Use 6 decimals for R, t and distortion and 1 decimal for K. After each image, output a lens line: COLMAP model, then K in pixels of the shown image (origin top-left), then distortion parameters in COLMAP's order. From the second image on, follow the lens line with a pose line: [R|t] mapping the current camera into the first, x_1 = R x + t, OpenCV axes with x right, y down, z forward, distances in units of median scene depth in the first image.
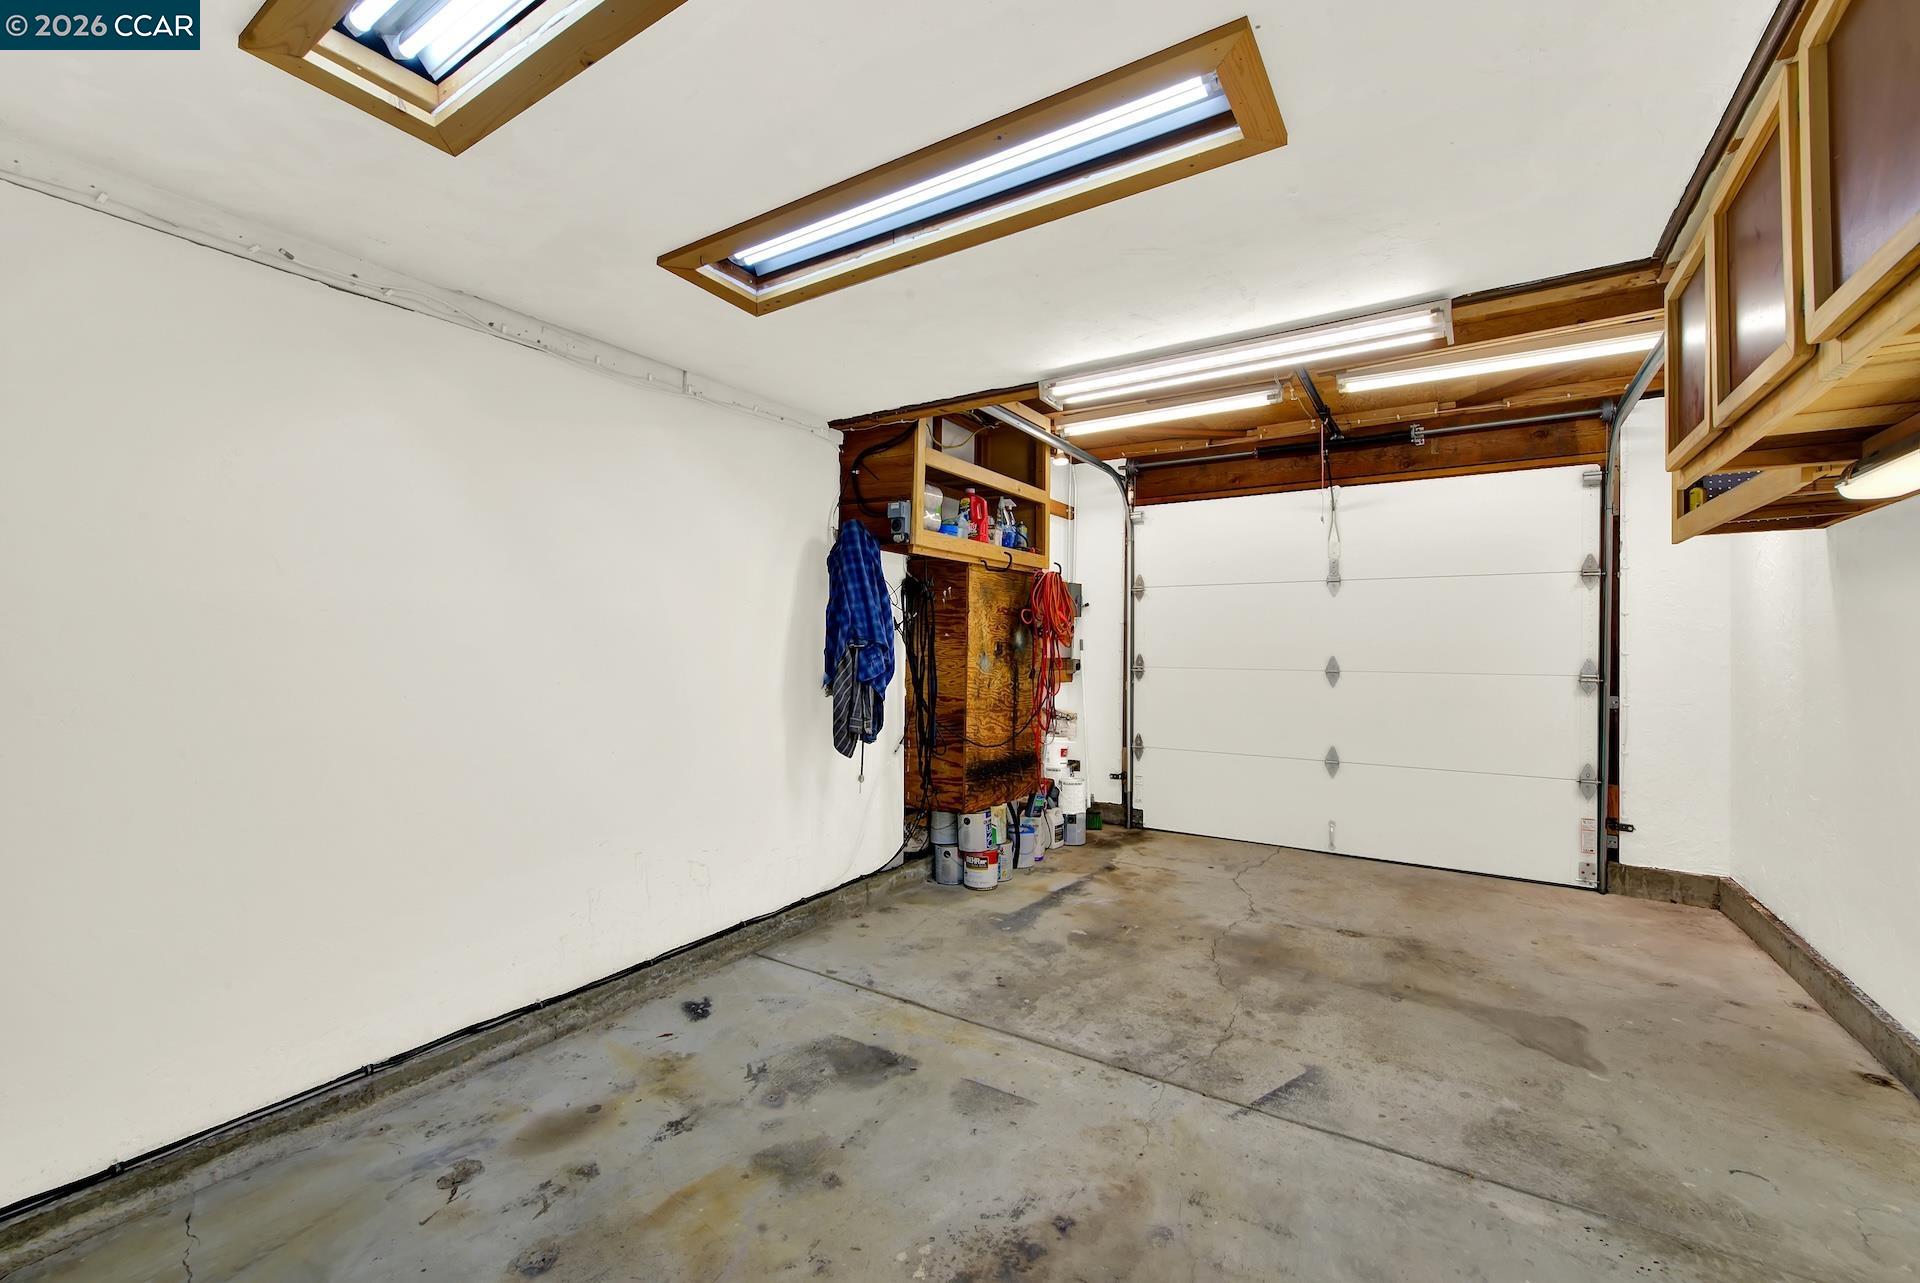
lens RADIAL K [[780.0, 0, 969.8], [0, 780.0, 641.7], [0, 0, 1]] dist [0.004274, -0.001596]
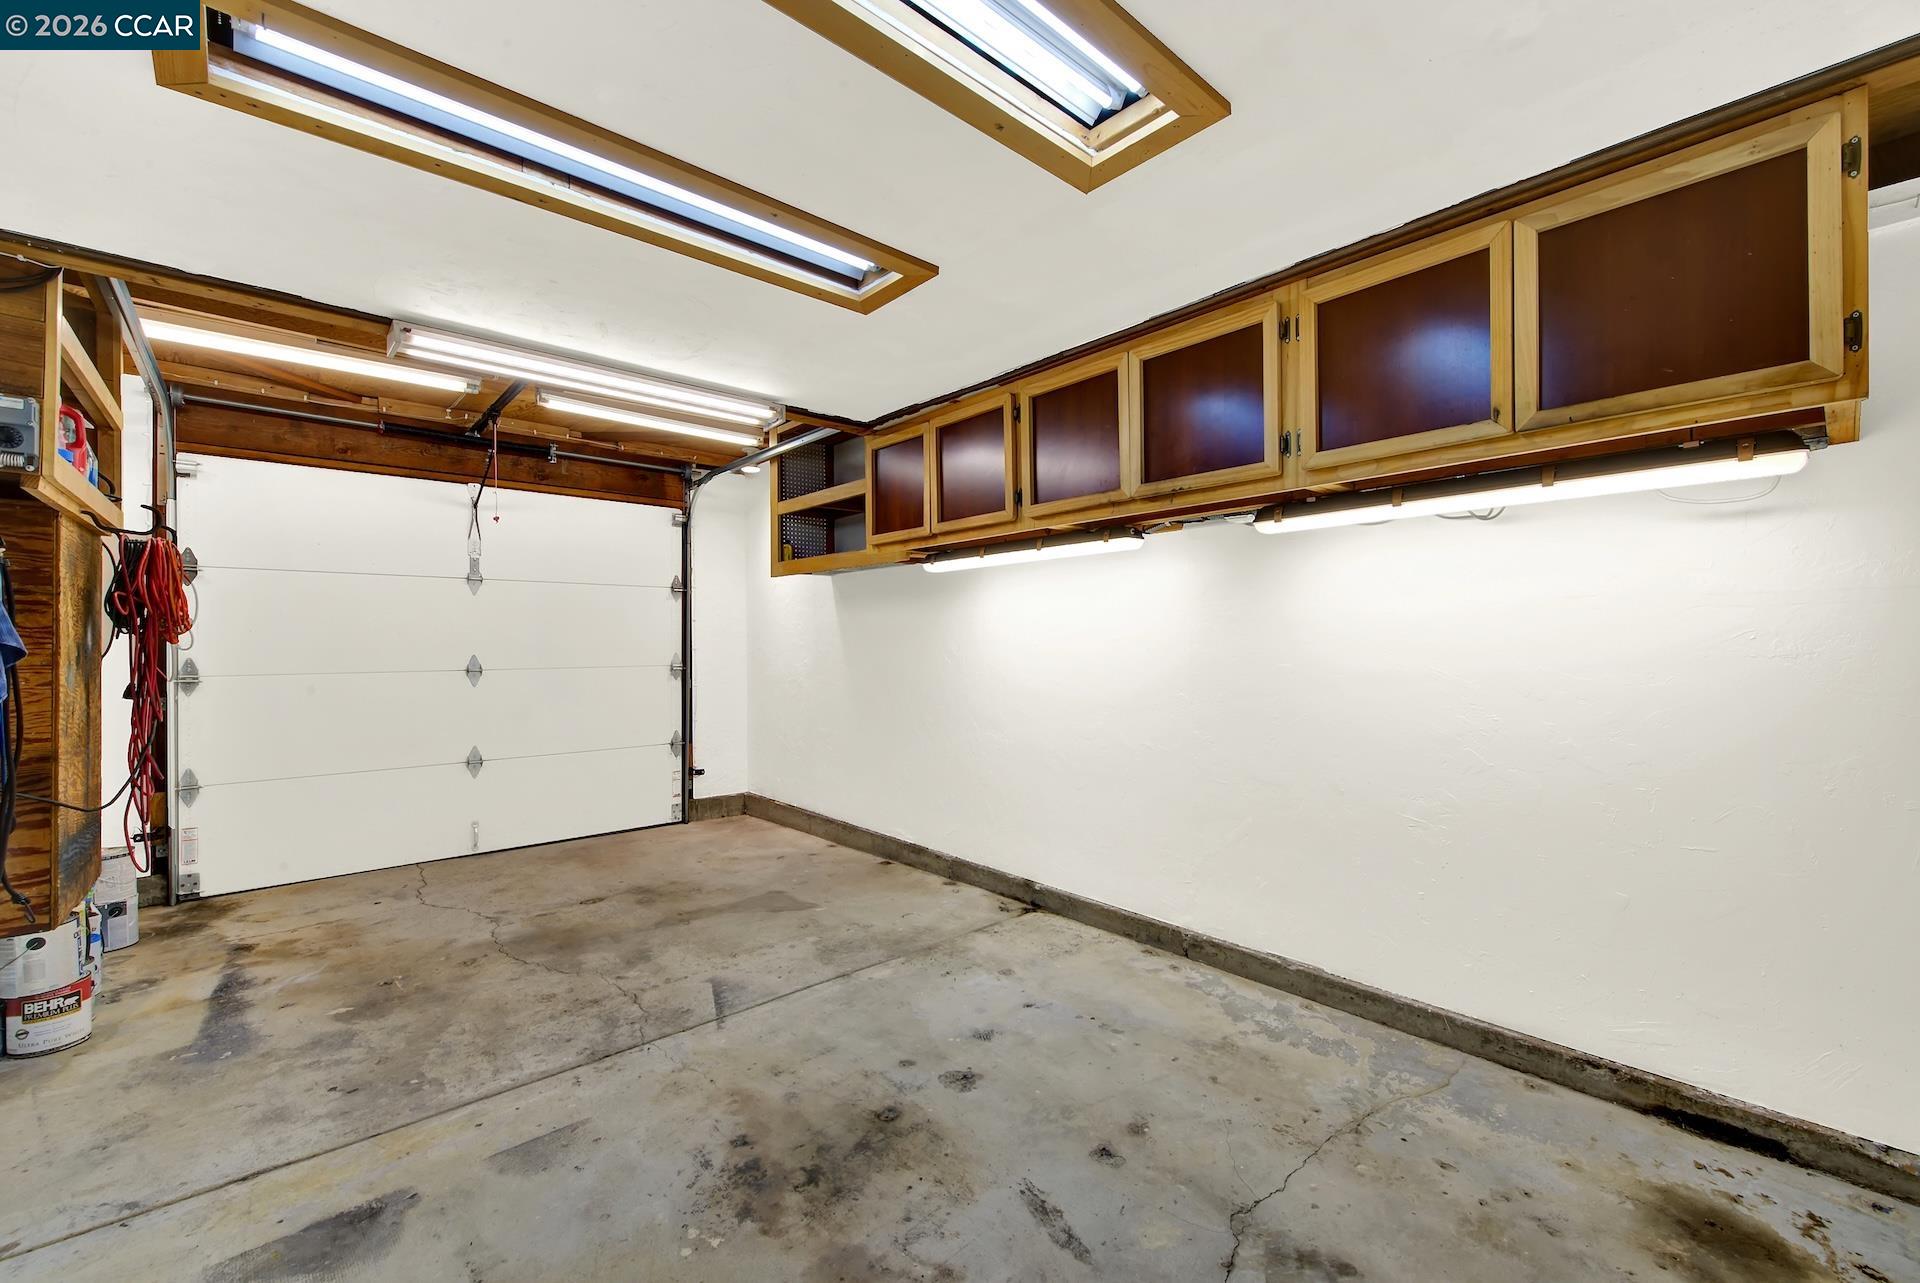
lens RADIAL K [[780.0, 0, 973.3], [0, 780.0, 638.7], [0, 0, 1]] dist [0.004274, -0.001596]
pose [[0.269831, -0.000322, 0.962908, -0.481140], [0.001526, 0.999999, -0.000093, -0.002093], [-0.962906, 0.001494, 0.269831, 0.185432]]
